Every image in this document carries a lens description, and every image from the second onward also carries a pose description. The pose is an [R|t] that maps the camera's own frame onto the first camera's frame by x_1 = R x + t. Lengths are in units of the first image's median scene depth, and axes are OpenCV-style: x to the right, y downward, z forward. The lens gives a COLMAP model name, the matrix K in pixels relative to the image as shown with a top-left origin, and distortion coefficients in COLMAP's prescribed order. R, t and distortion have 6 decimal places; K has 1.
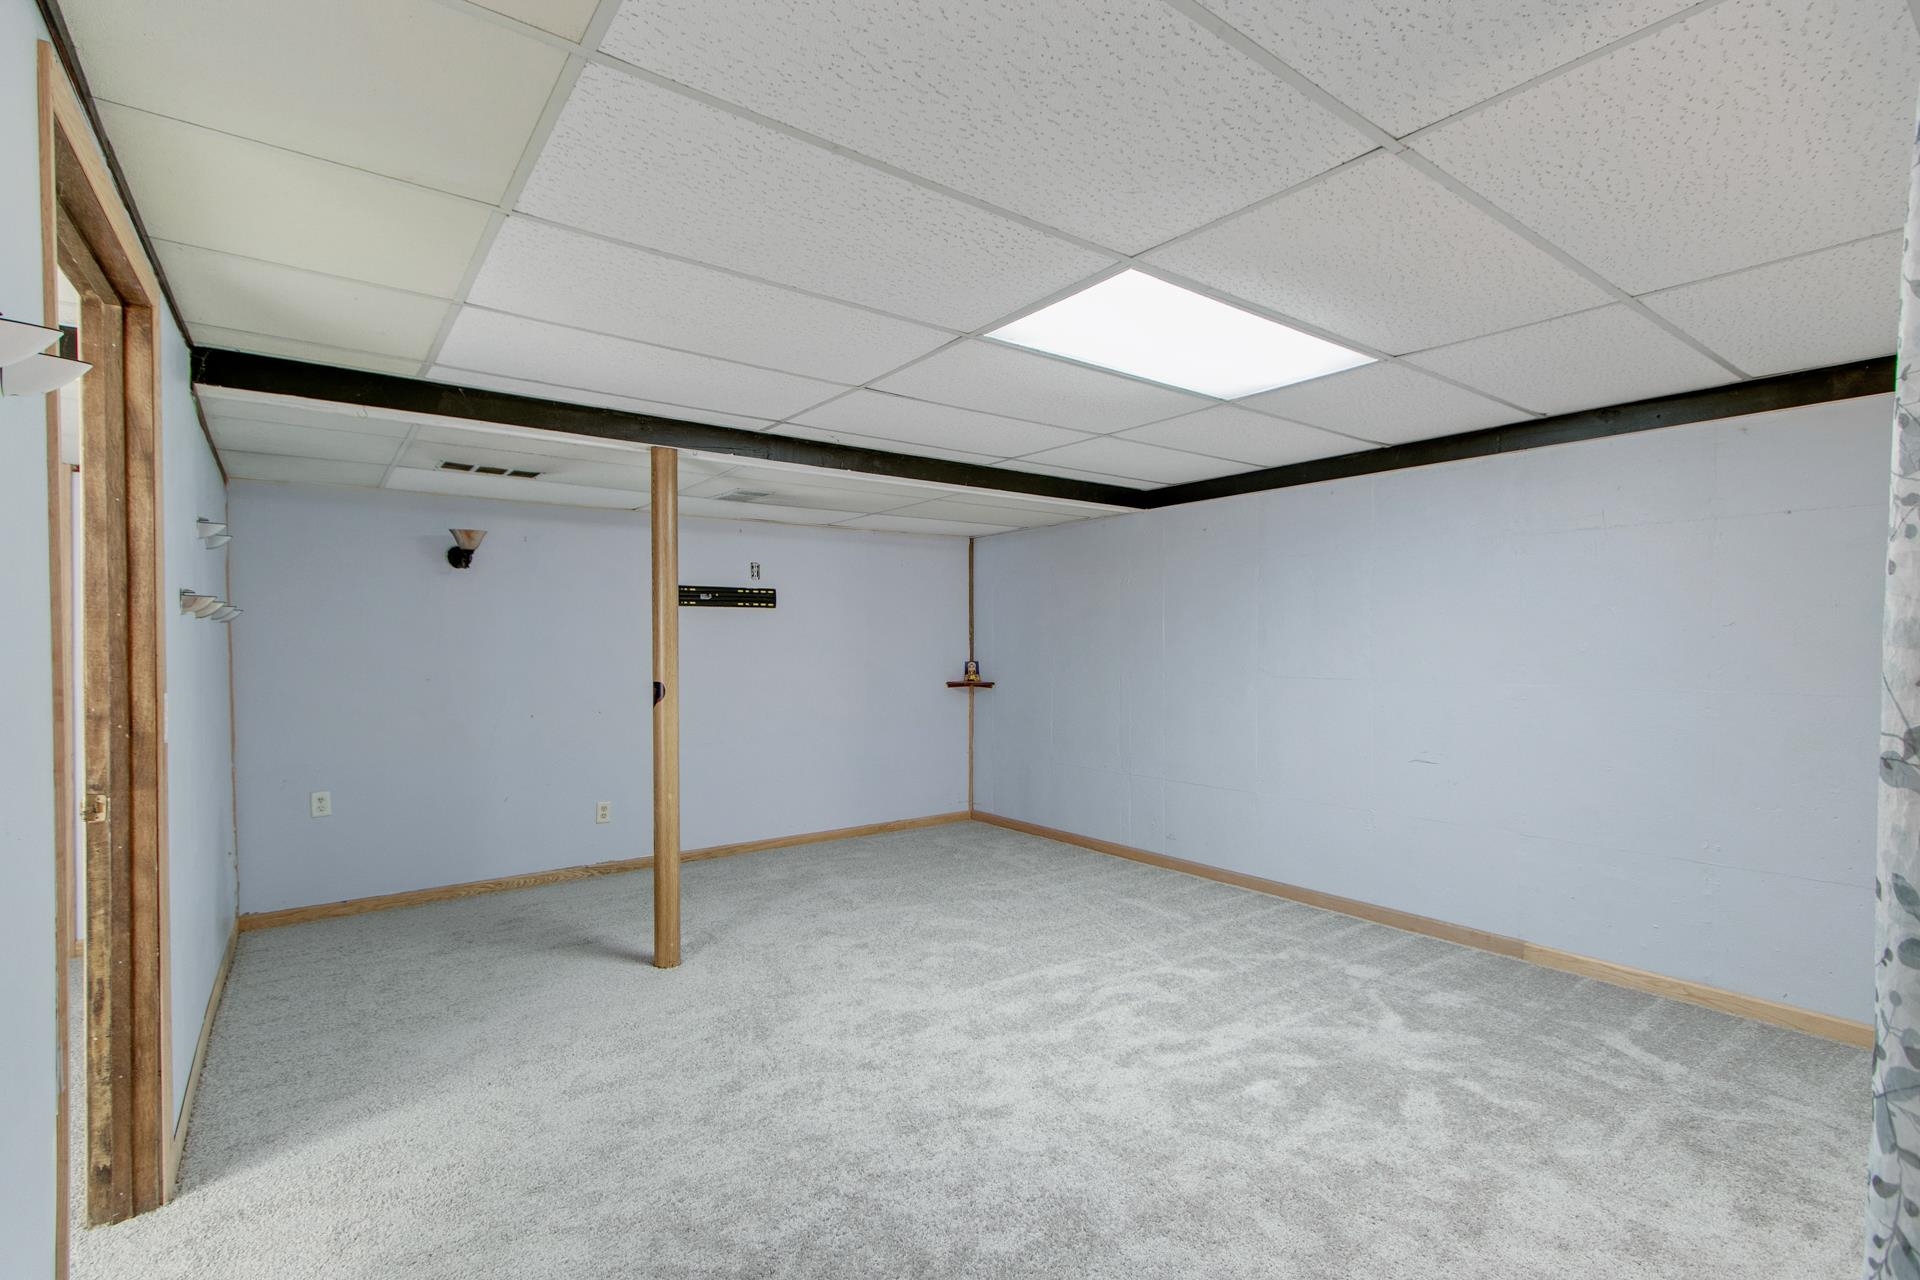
lens RADIAL K [[871.0, 0, 918.3], [0, 871.0, 645.2], [0, 0, 1]] dist [-0.002898, -0.000856]
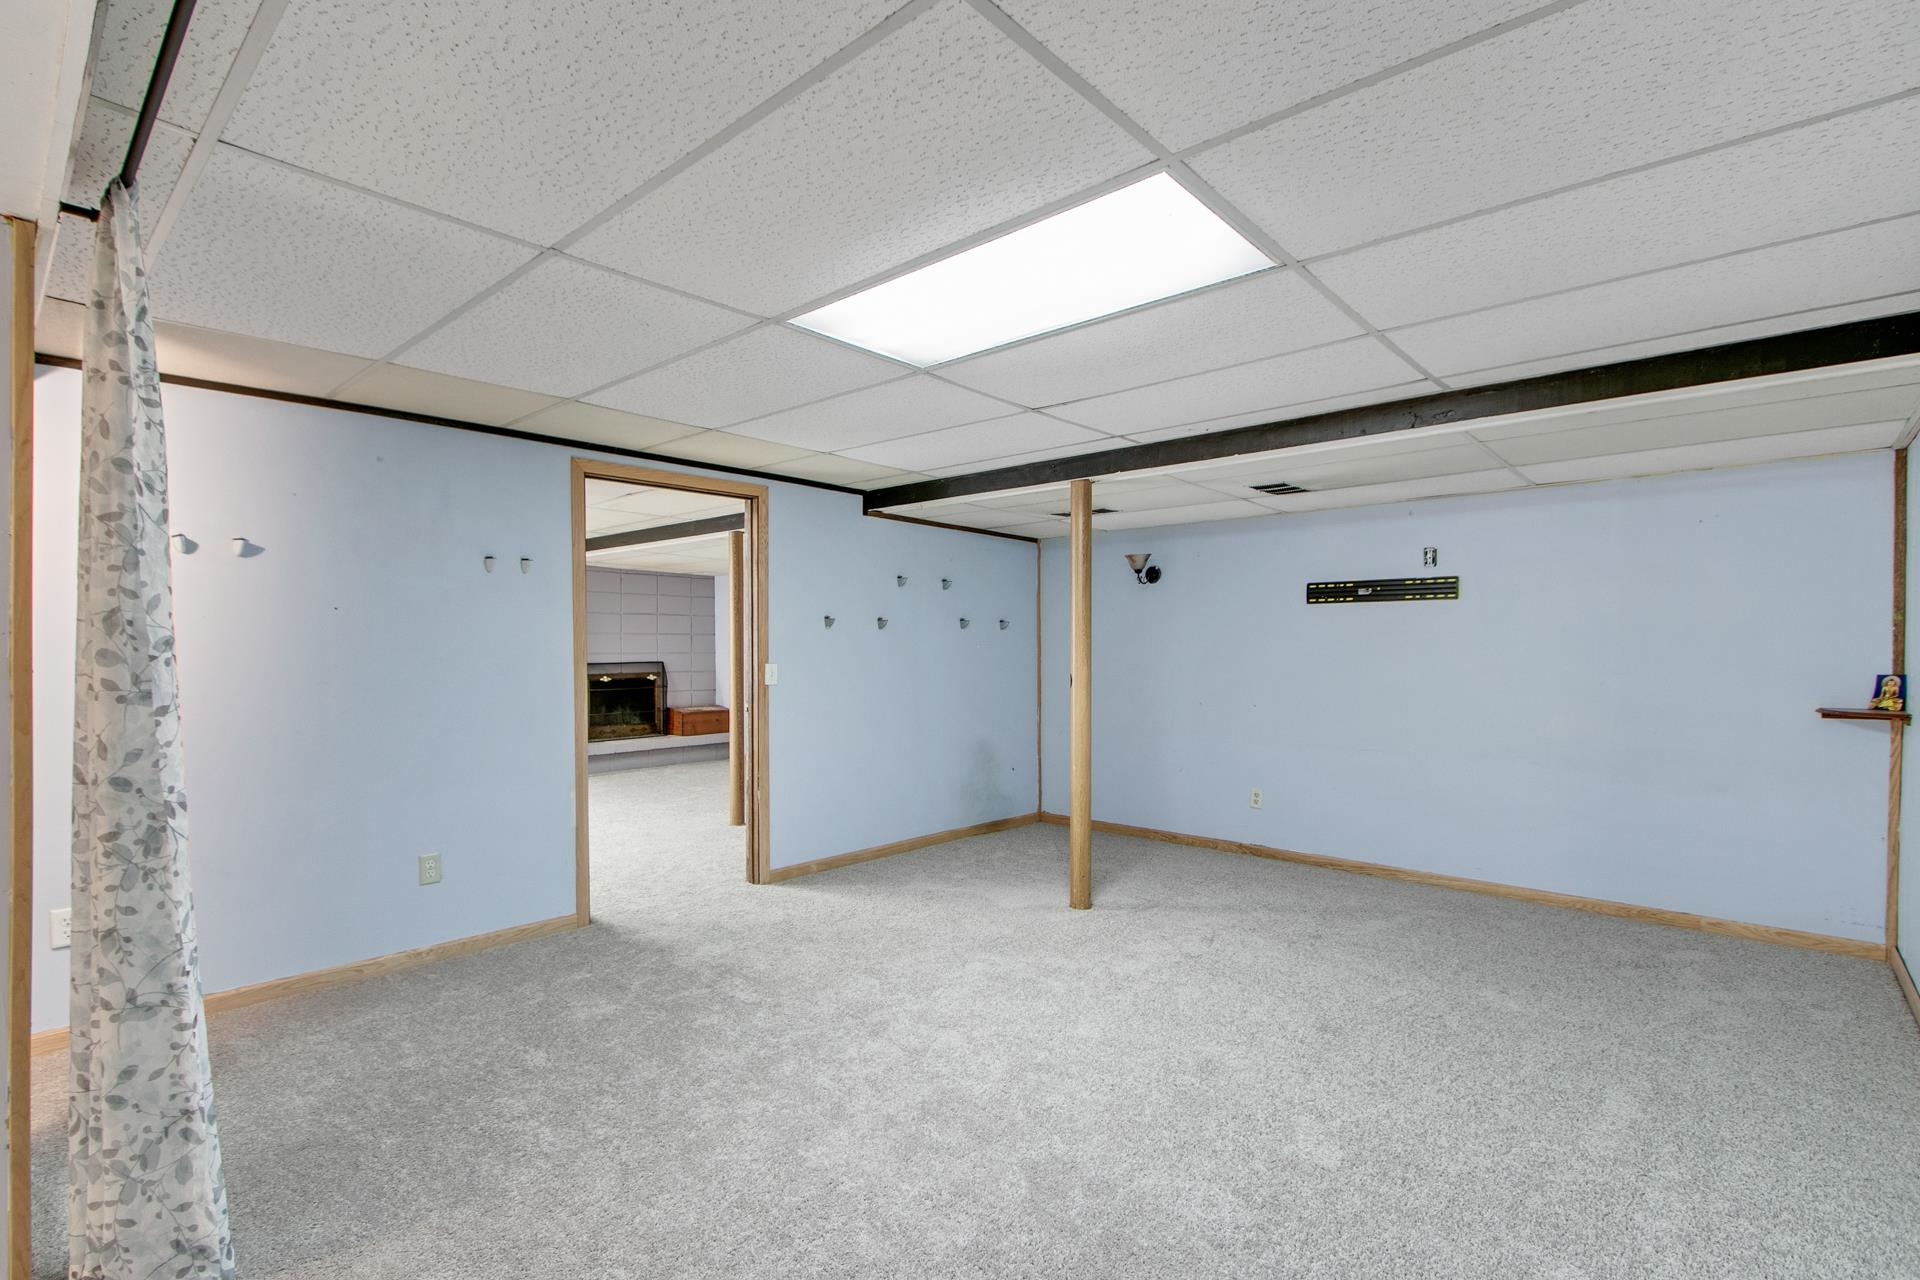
lens RADIAL K [[871.0, 0, 978.6], [0, 871.0, 652.3], [0, 0, 1]] dist [-0.002898, -0.000856]
pose [[0.226963, 0.012696, -0.973821, 0.564291], [-0.000615, 0.999917, 0.012893, -0.002584], [0.973903, -0.002327, 0.226952, 0.387447]]
